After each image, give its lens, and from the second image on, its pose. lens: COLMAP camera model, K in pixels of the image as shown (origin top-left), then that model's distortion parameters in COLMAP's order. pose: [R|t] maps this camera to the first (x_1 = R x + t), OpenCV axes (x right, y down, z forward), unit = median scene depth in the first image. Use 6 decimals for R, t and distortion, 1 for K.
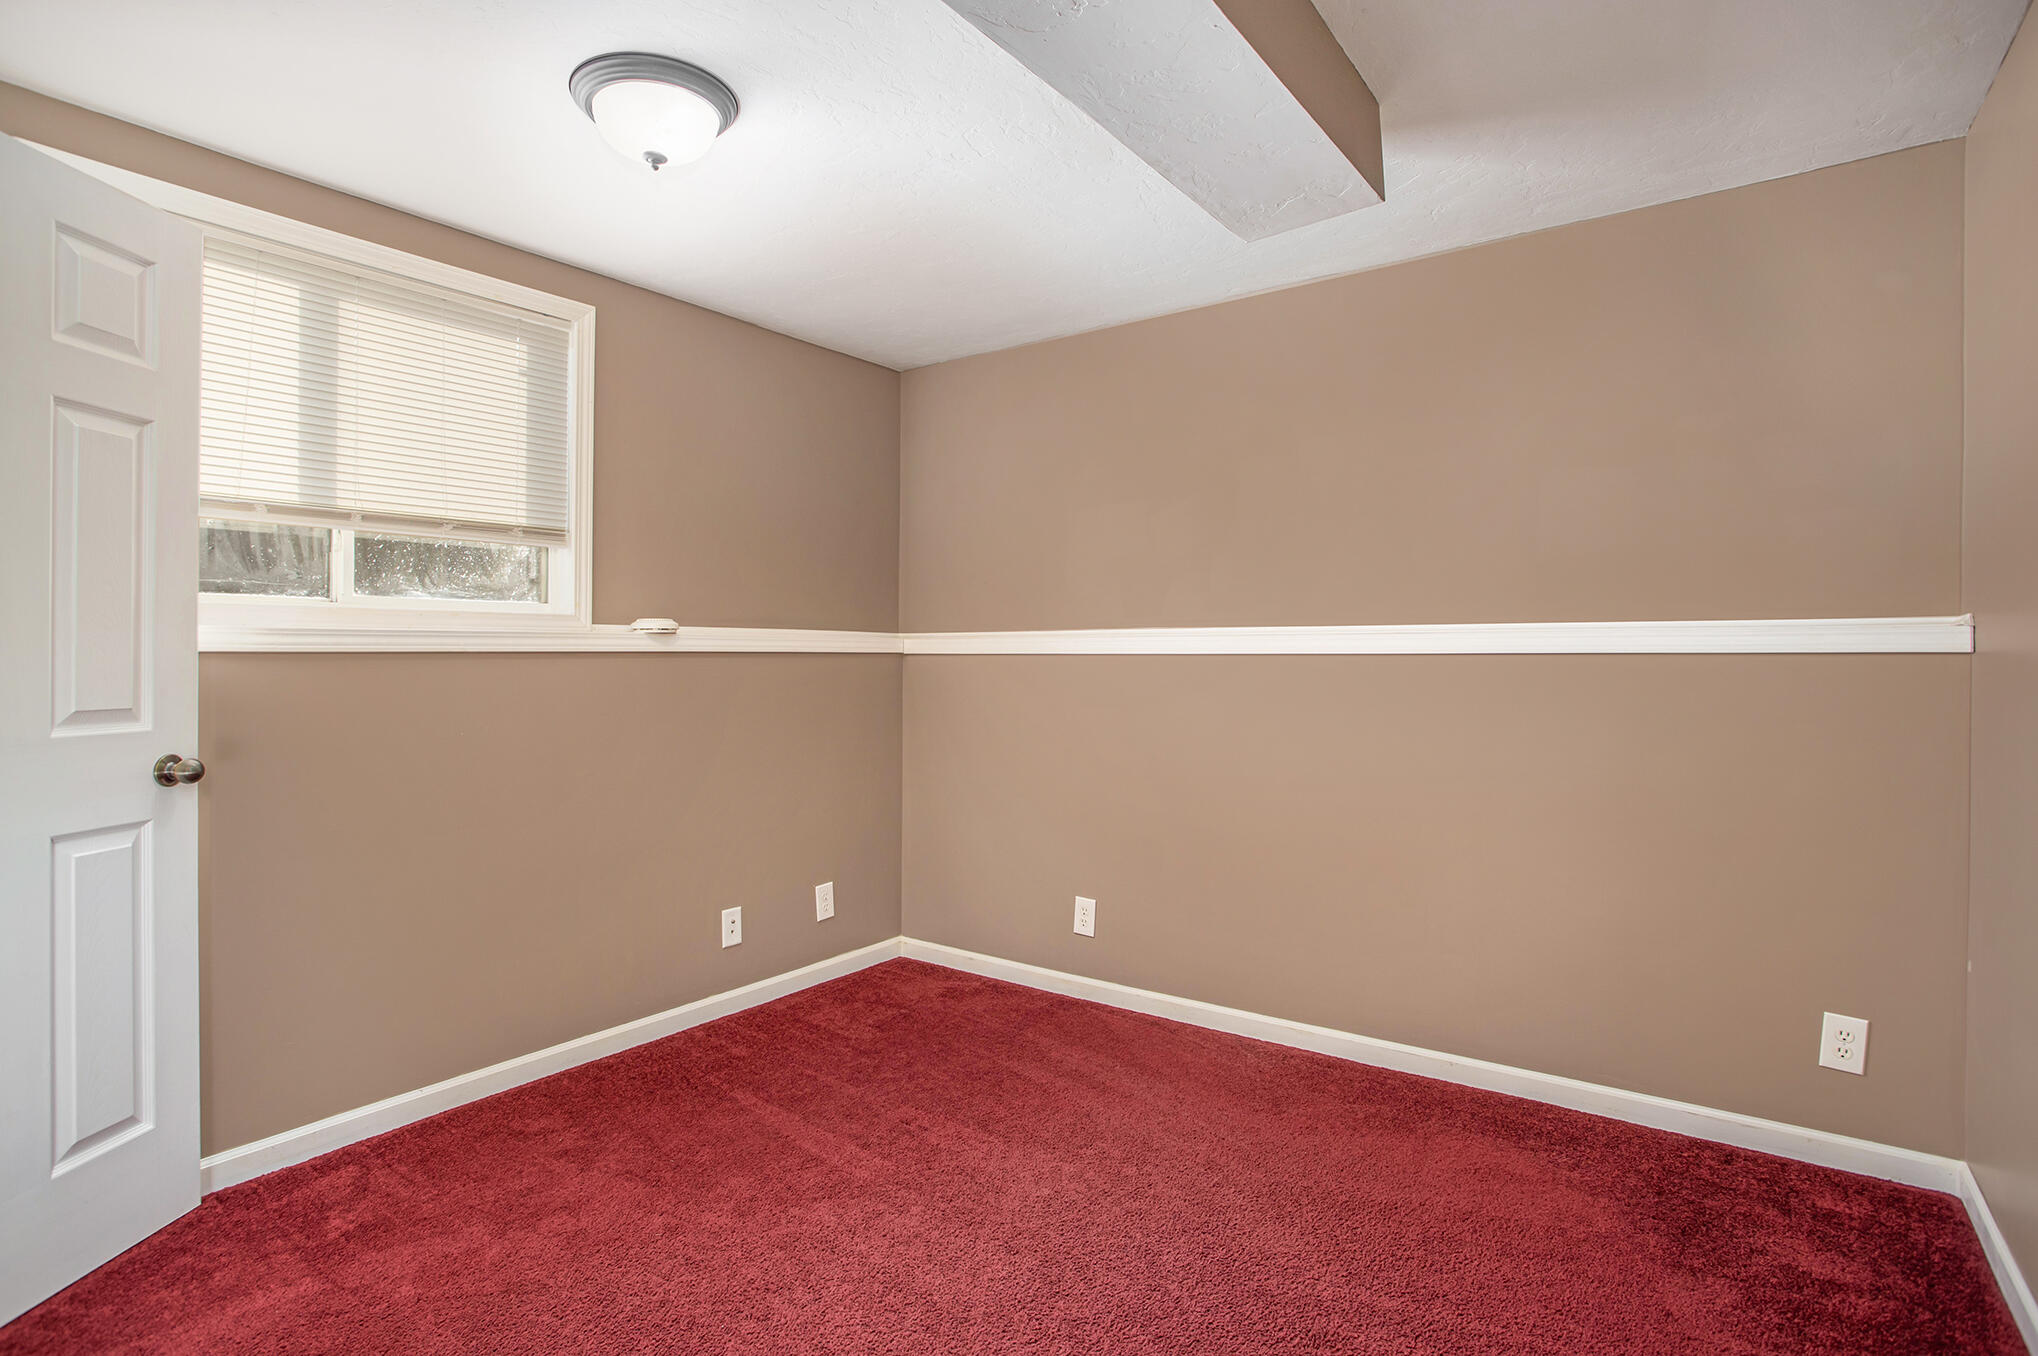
lens RADIAL K [[1020.3, 0, 1014.9], [0, 1020.3, 670.7], [0, 0, 1]] dist [-0.065570, 0.030620]
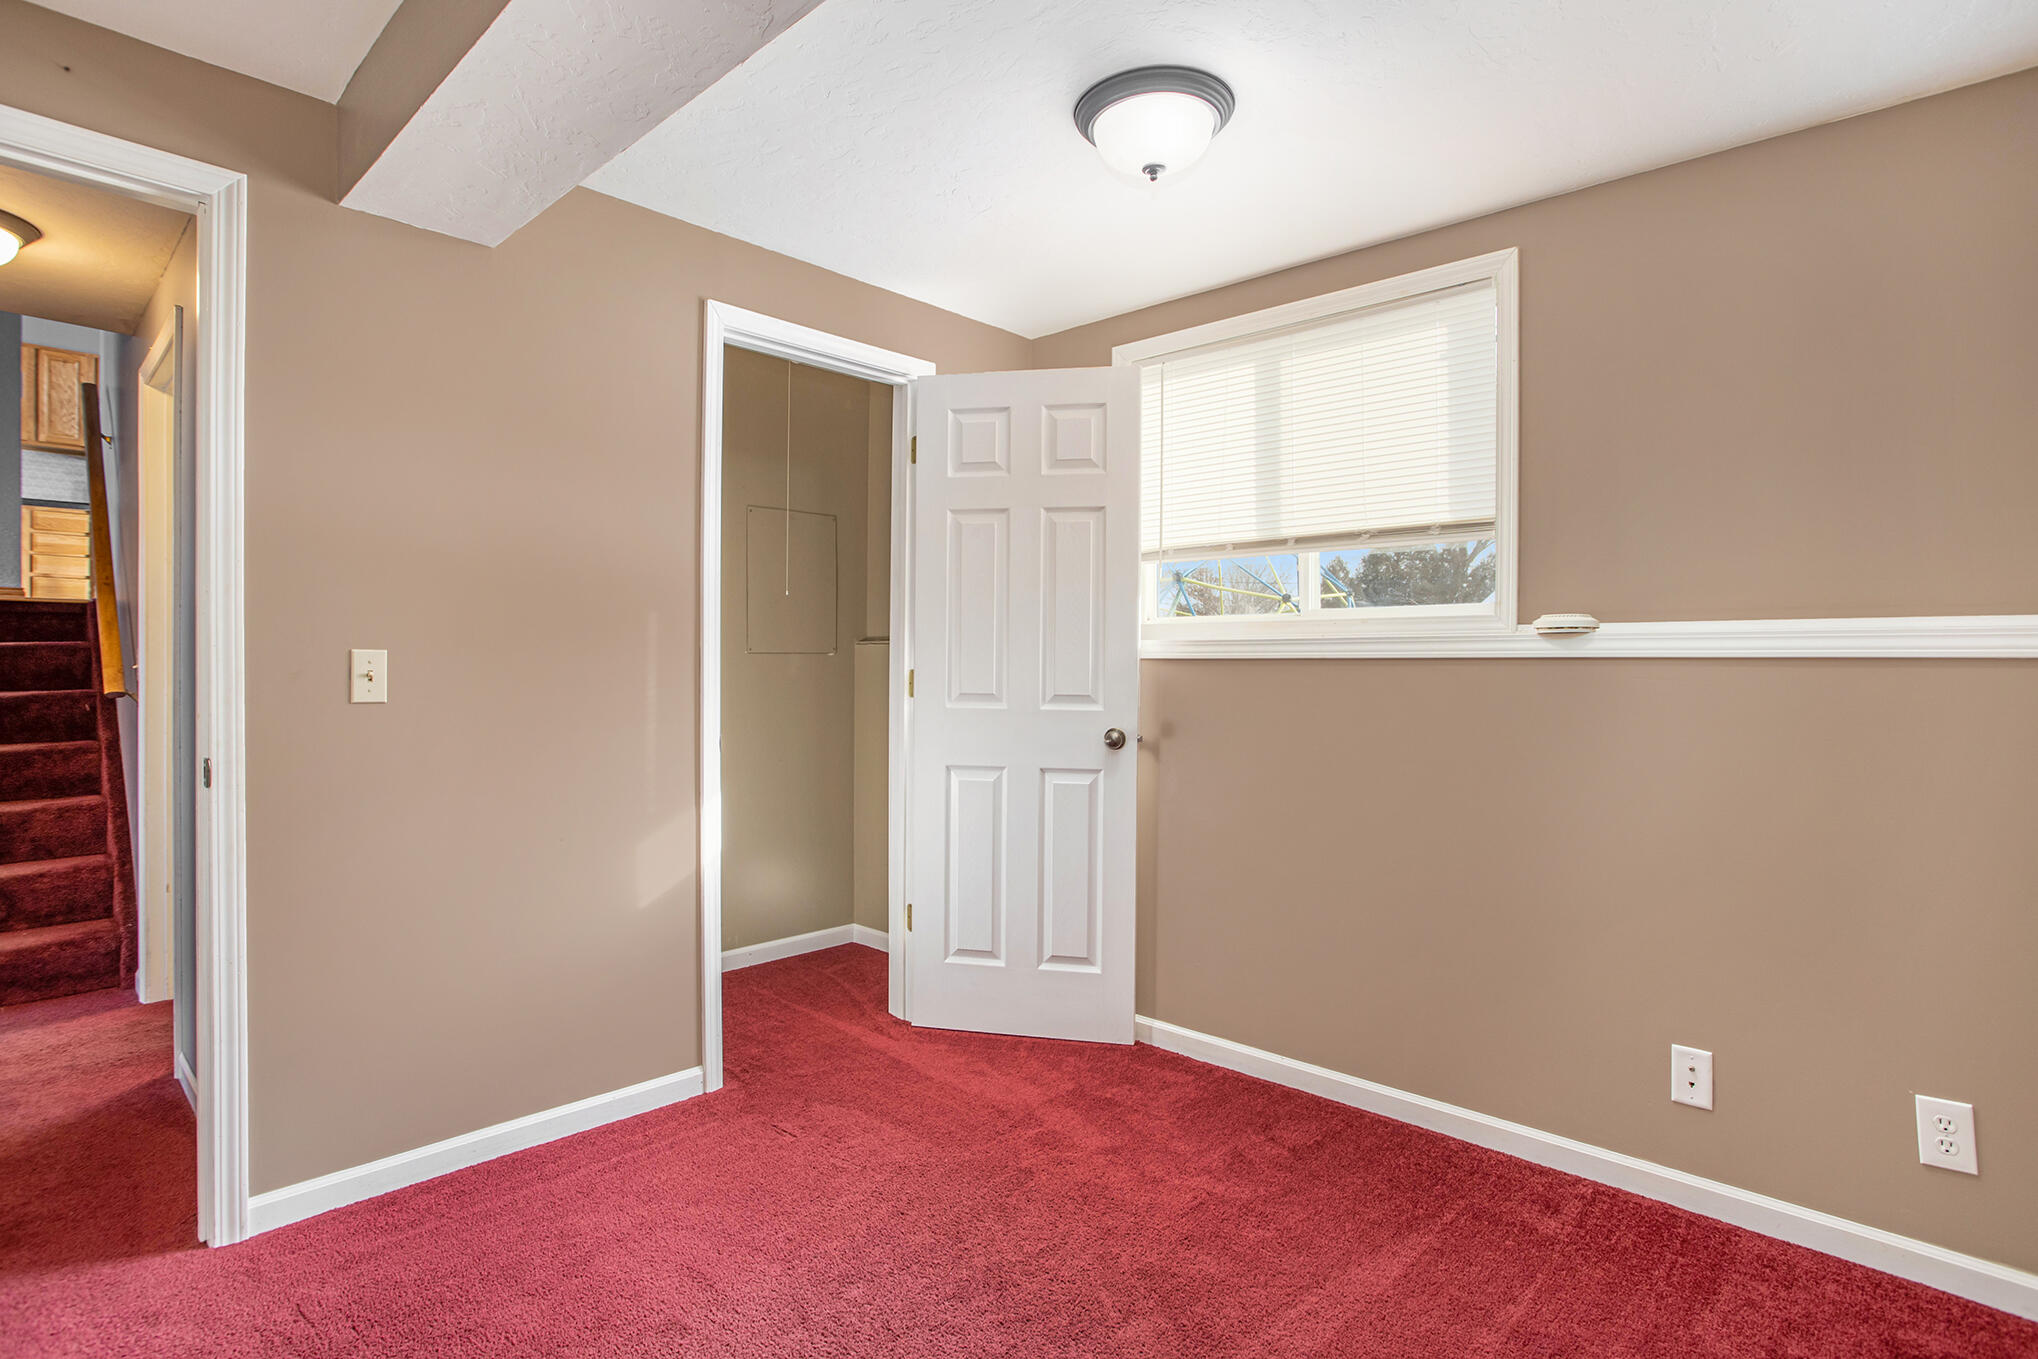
lens RADIAL K [[1020.3, 0, 1014.9], [0, 1020.3, 672.2], [0, 0, 1]] dist [-0.065570, 0.030620]
pose [[-0.136048, 0.002044, -0.990700, 0.594027], [-0.021929, 0.999747, 0.005074, -0.003072], [0.990459, 0.022415, -0.135969, 0.926444]]
